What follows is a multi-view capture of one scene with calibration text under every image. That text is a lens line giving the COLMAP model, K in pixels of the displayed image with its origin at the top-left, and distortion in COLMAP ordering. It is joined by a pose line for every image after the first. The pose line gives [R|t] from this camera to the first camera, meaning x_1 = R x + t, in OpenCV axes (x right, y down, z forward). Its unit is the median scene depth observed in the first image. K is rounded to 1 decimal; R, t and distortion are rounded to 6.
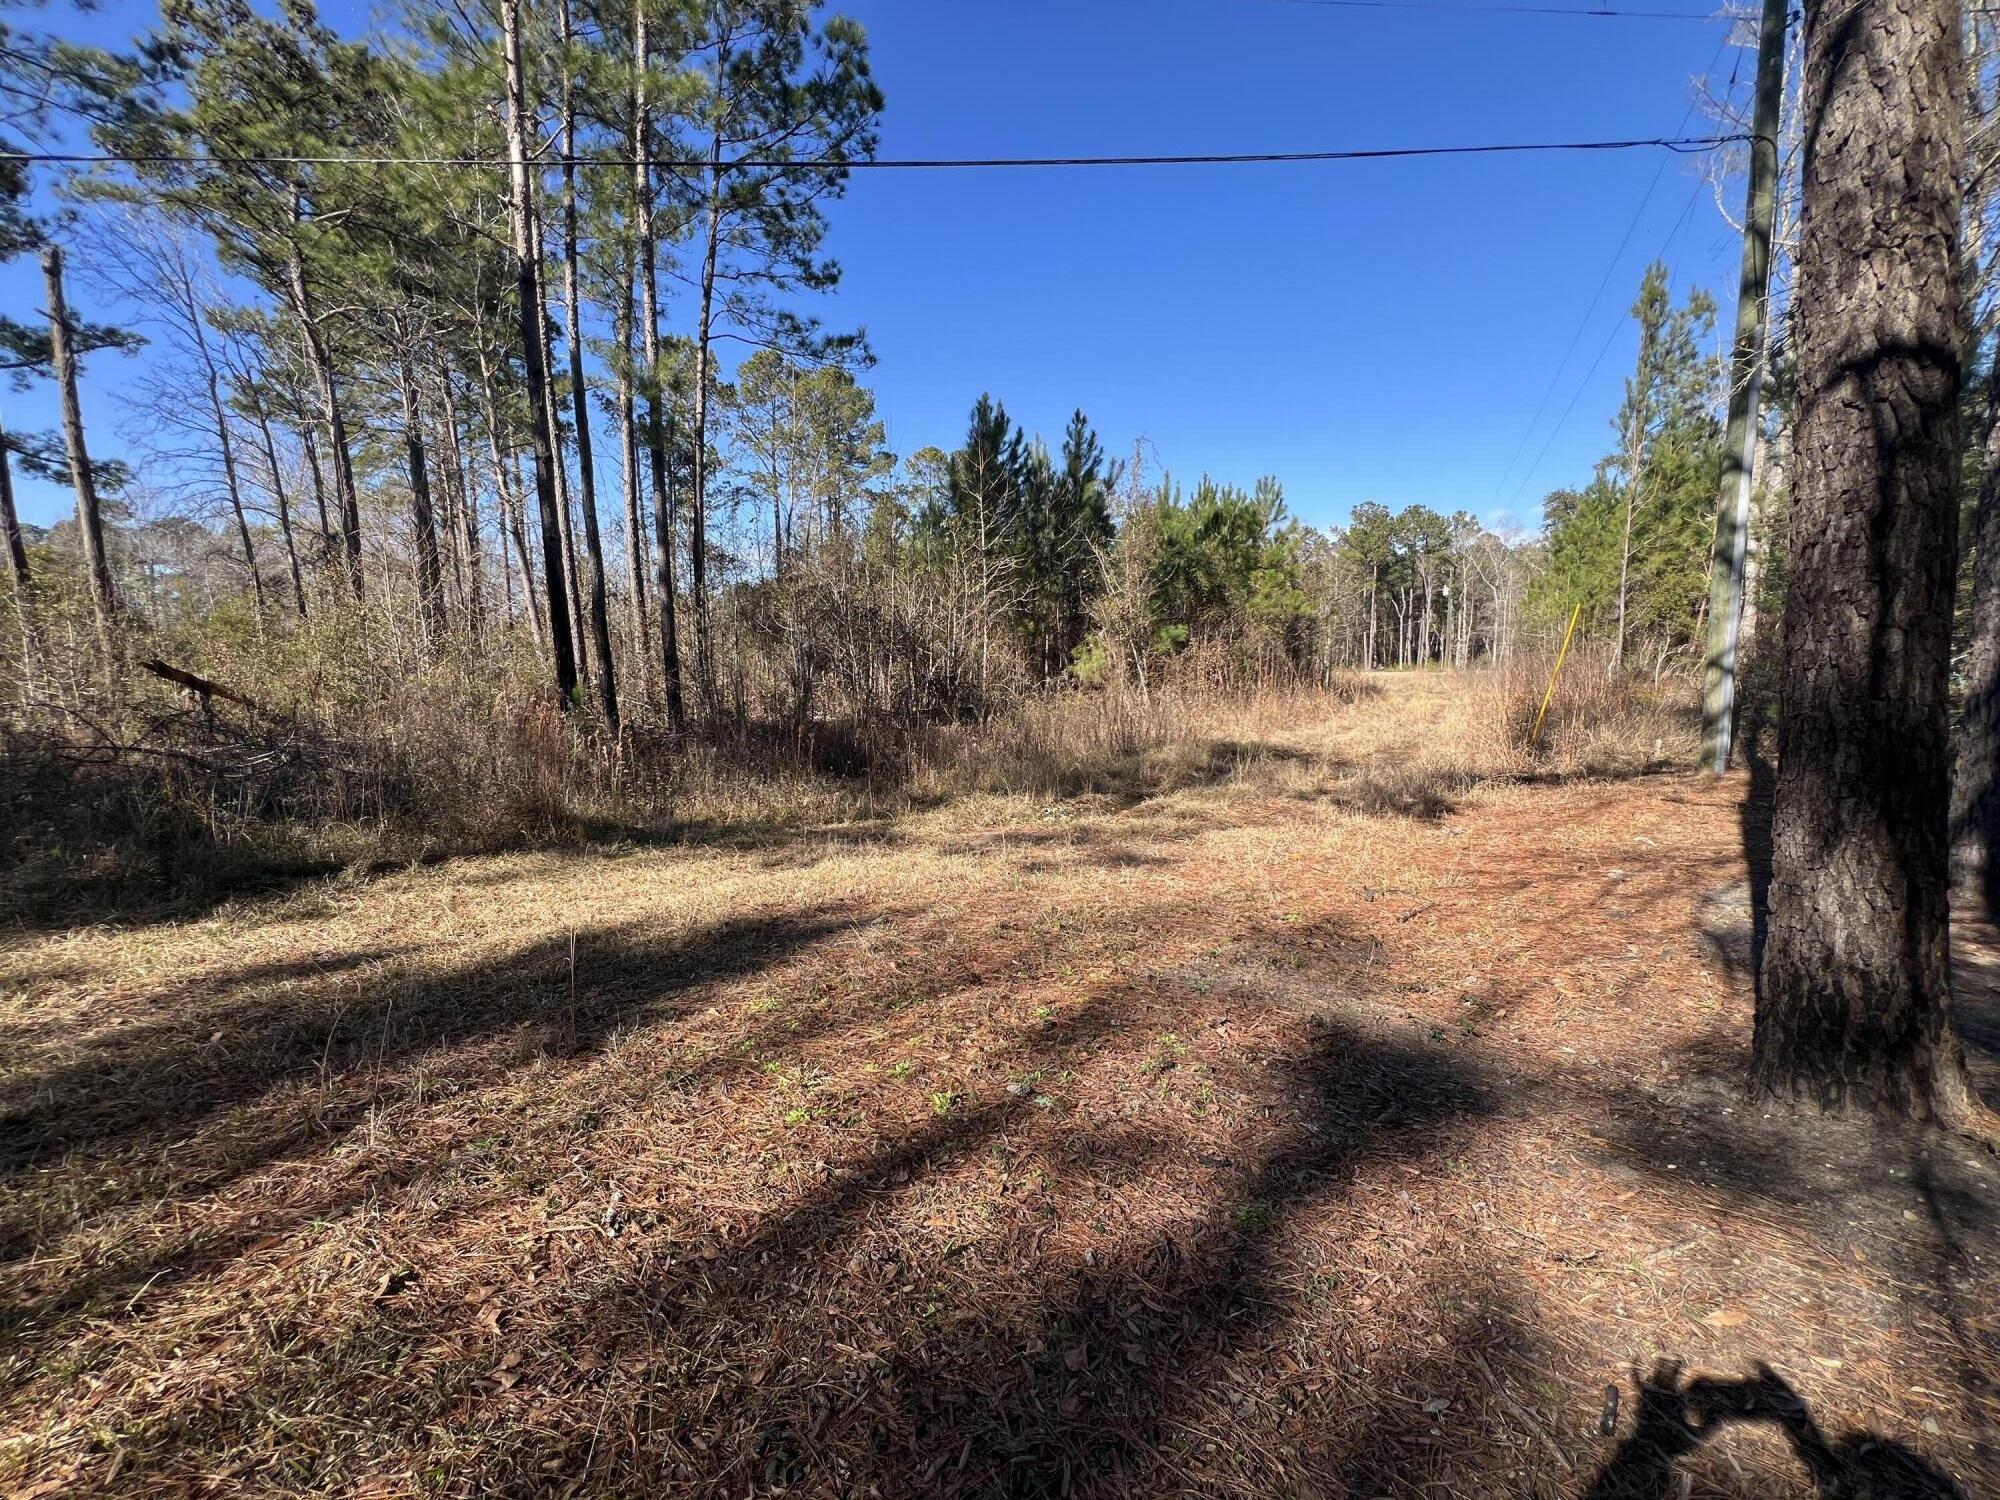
lens RADIAL K [[803.1, 0, 992.4], [0, 803.1, 747.2], [0, 0, 1]] dist [-0.000200, 0.000285]
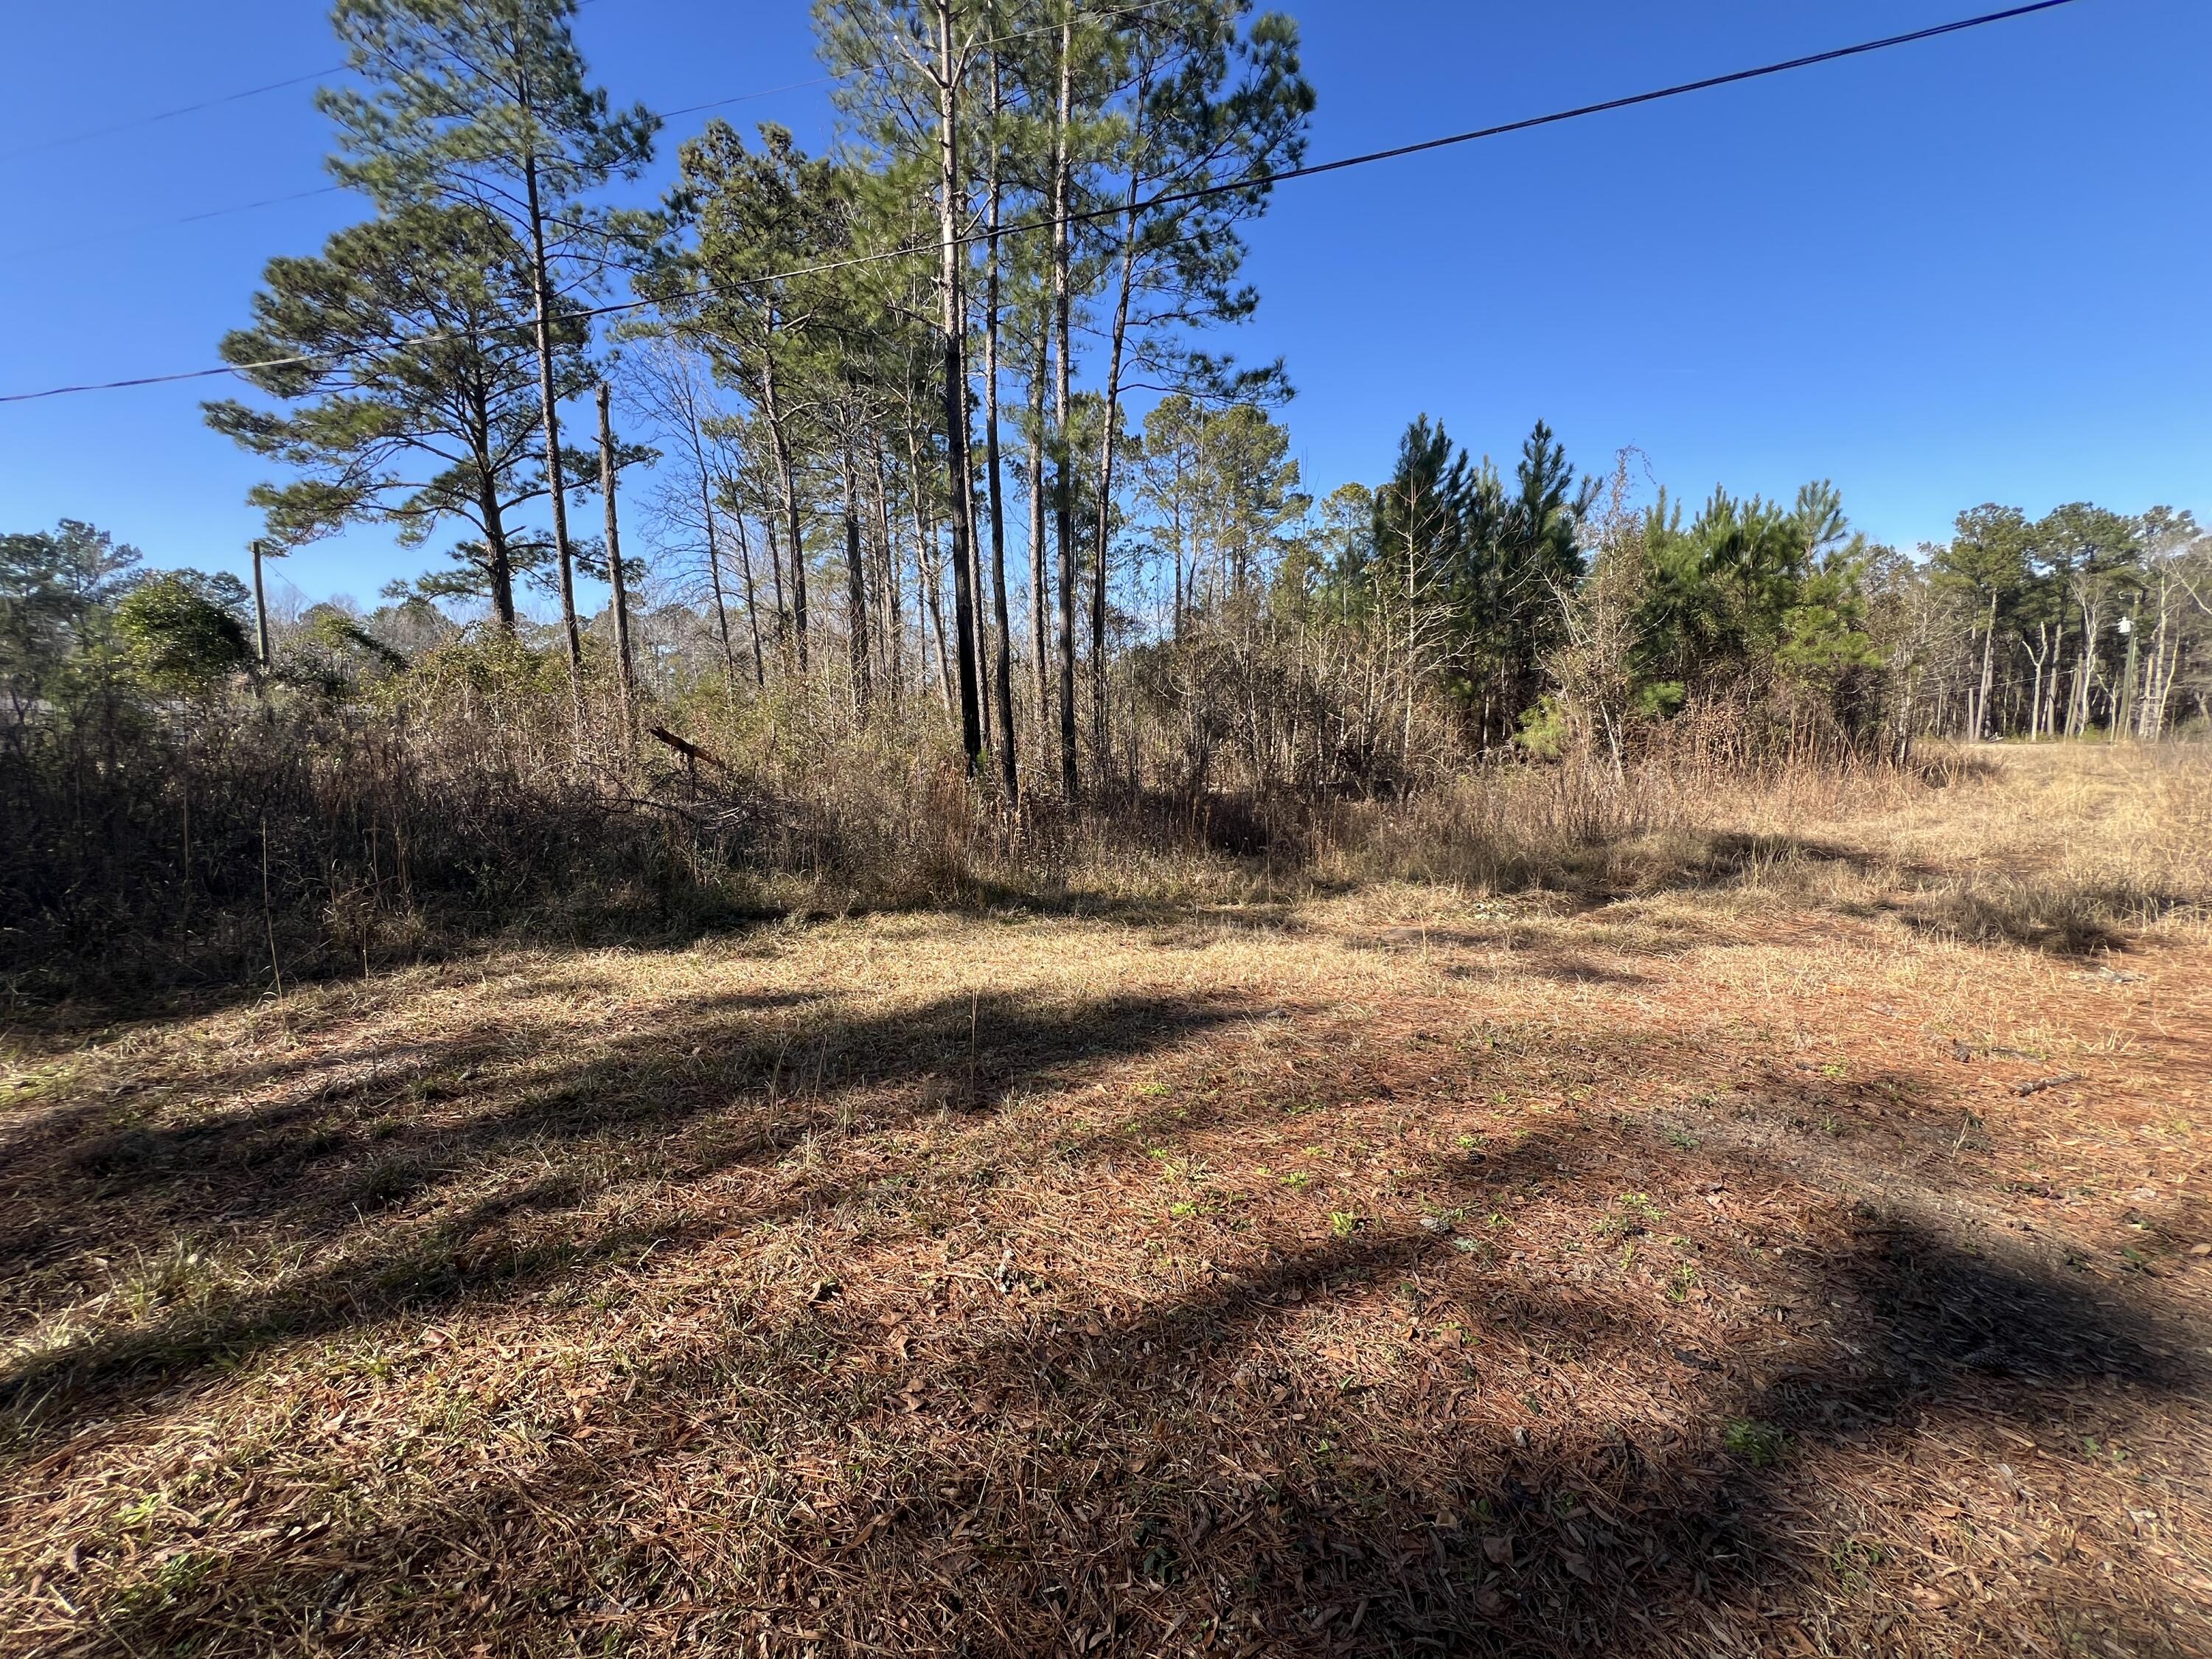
lens RADIAL K [[885.2, 0, 1100.1], [0, 885.2, 829.2], [0, 0, 1]] dist [-0.001521, 0.000949]
pose [[0.942328, 0.038395, -0.332480, -0.002085], [-0.036132, 0.999263, 0.012989, 0.001271], [0.332734, -0.000227, 0.943021, -0.003712]]
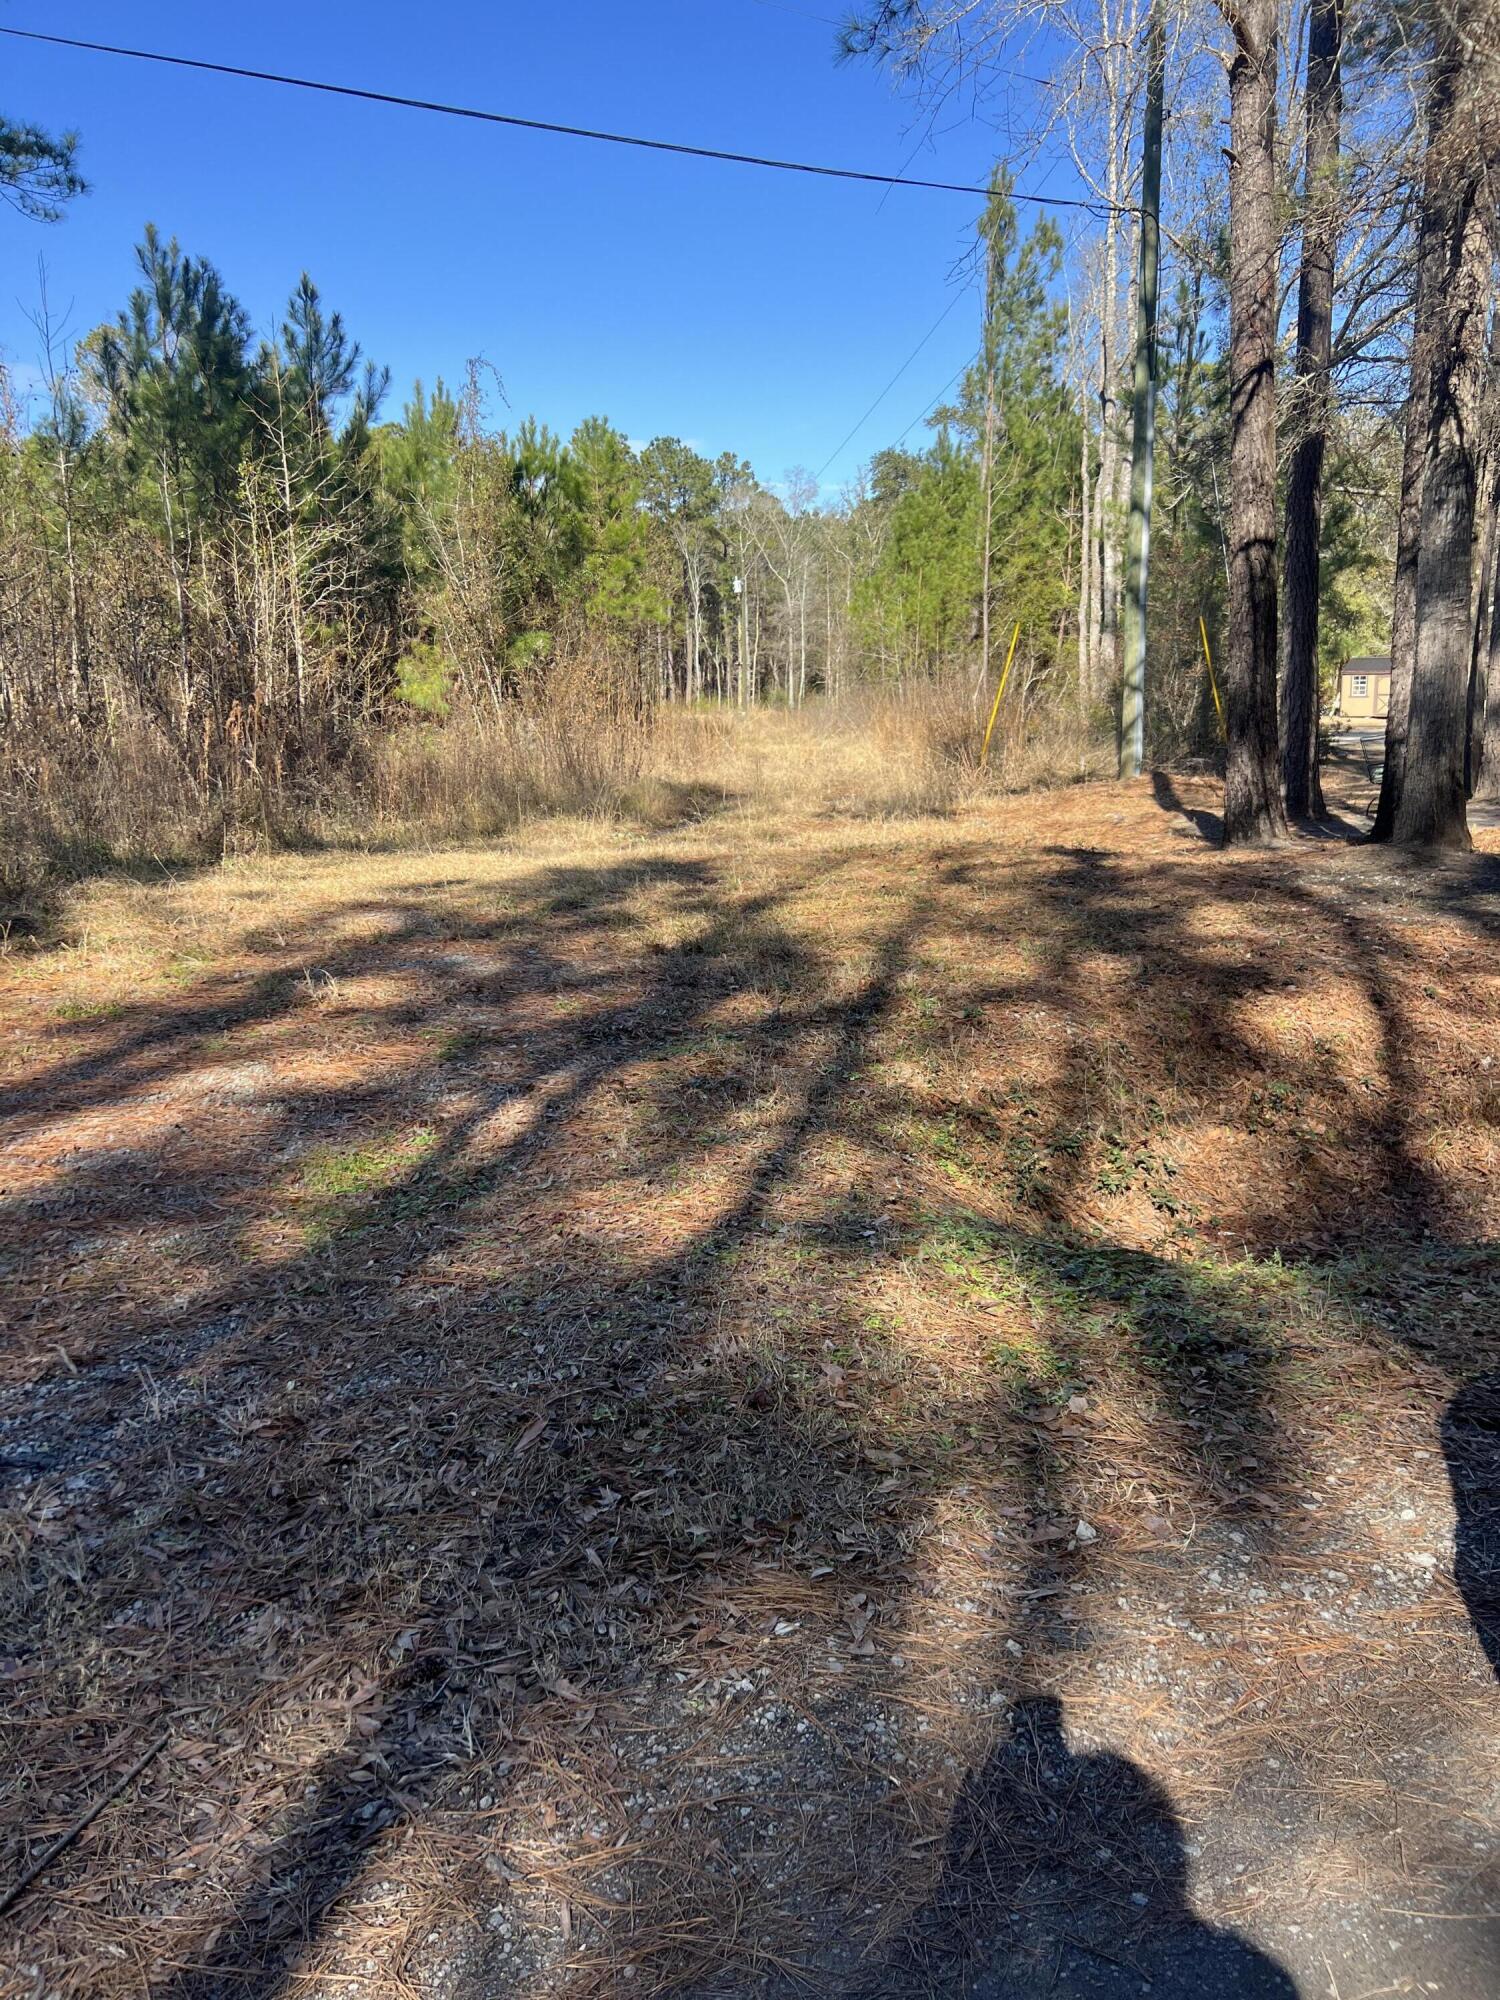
lens RADIAL K [[1491.6, 0, 749.4], [0, 1491.6, 1009.9], [0, 0, 1]] dist [-0.023332, -0.011630]
pose [[0.856848, -0.105055, 0.504753, -0.785809], [0.054617, 0.992007, 0.113753, 0.106903], [-0.512668, -0.069901, 0.855737, -0.648605]]
